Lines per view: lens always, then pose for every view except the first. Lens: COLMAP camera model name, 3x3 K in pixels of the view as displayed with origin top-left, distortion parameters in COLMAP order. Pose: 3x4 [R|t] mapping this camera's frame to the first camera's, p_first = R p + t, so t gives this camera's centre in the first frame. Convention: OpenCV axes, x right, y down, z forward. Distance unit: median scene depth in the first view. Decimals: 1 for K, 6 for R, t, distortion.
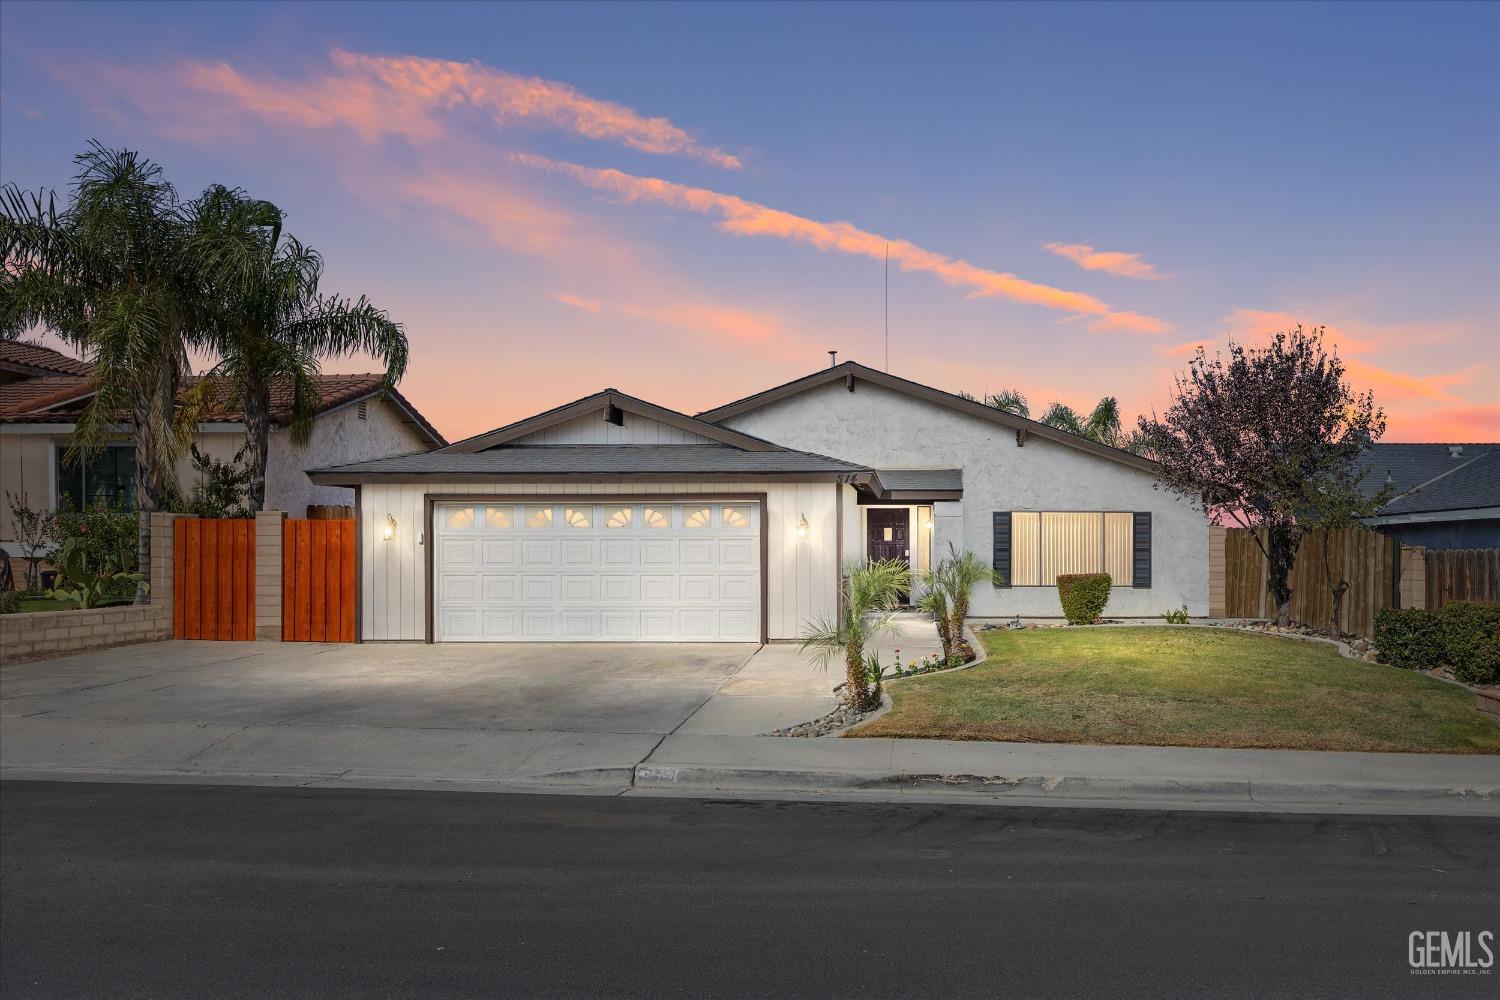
lens RADIAL K [[611.3, 0, 743.5], [0, 611.3, 500.6], [0, 0, 1]] dist [-0.000274, -0.000079]
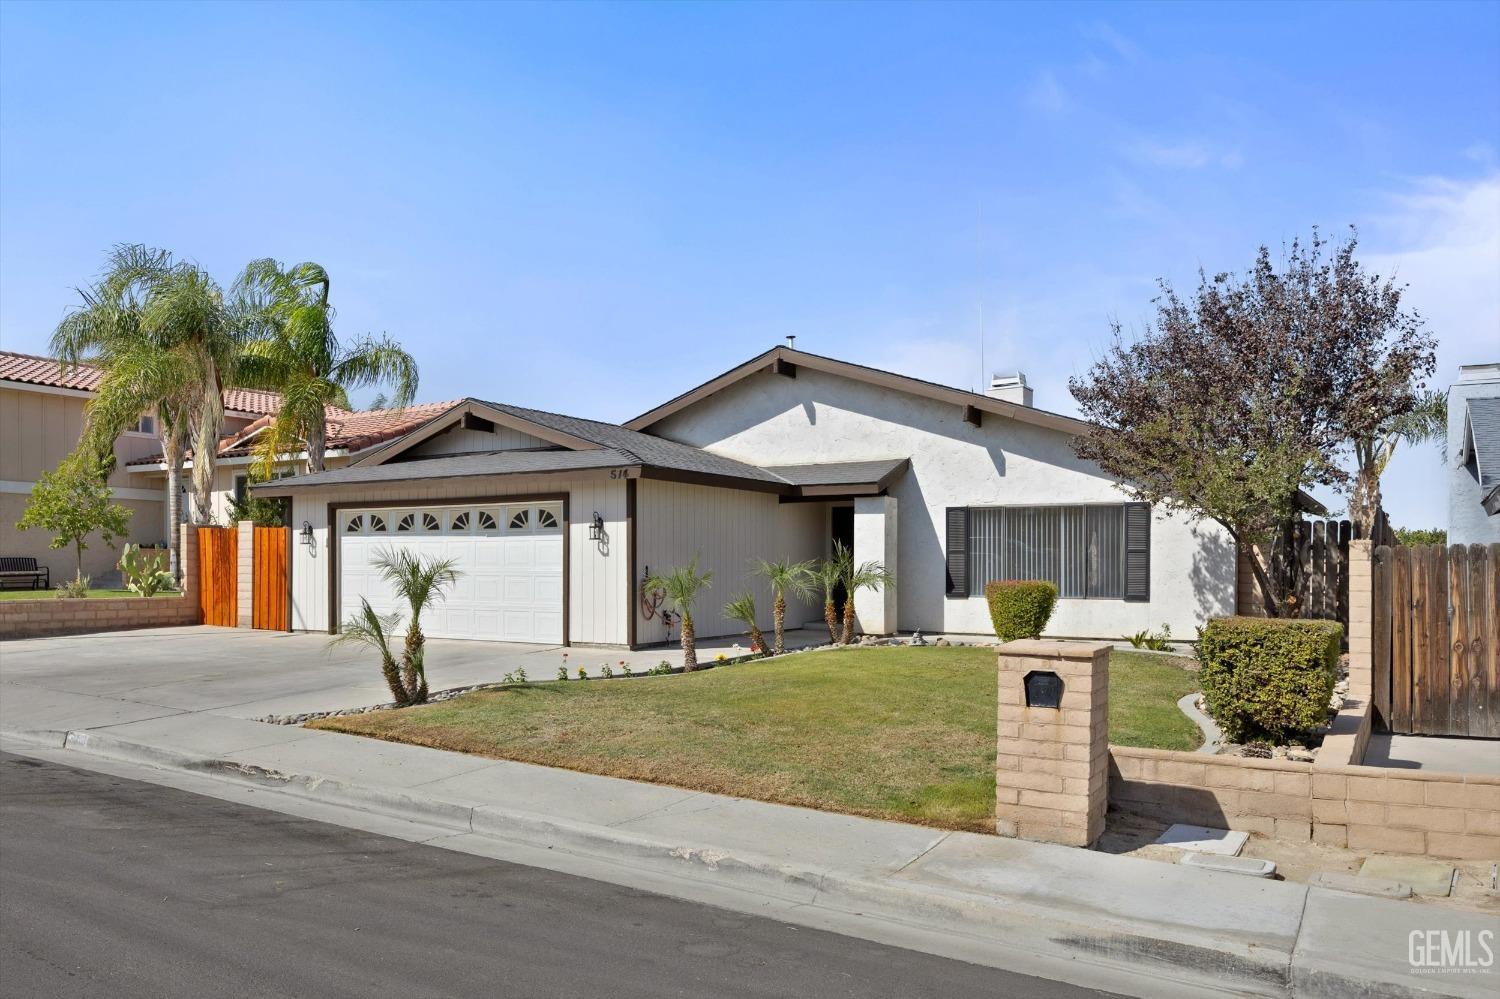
lens RADIAL K [[644.0, 0, 750.1], [0, 644.0, 507.3], [0, 0, 1]] dist [-0.000336, 0.000035]
pose [[0.947934, -0.025426, -0.317450, 0.633722], [0.024800, 0.999674, -0.006014, 0.024939], [0.317500, -0.002172, 0.948256, 0.117144]]
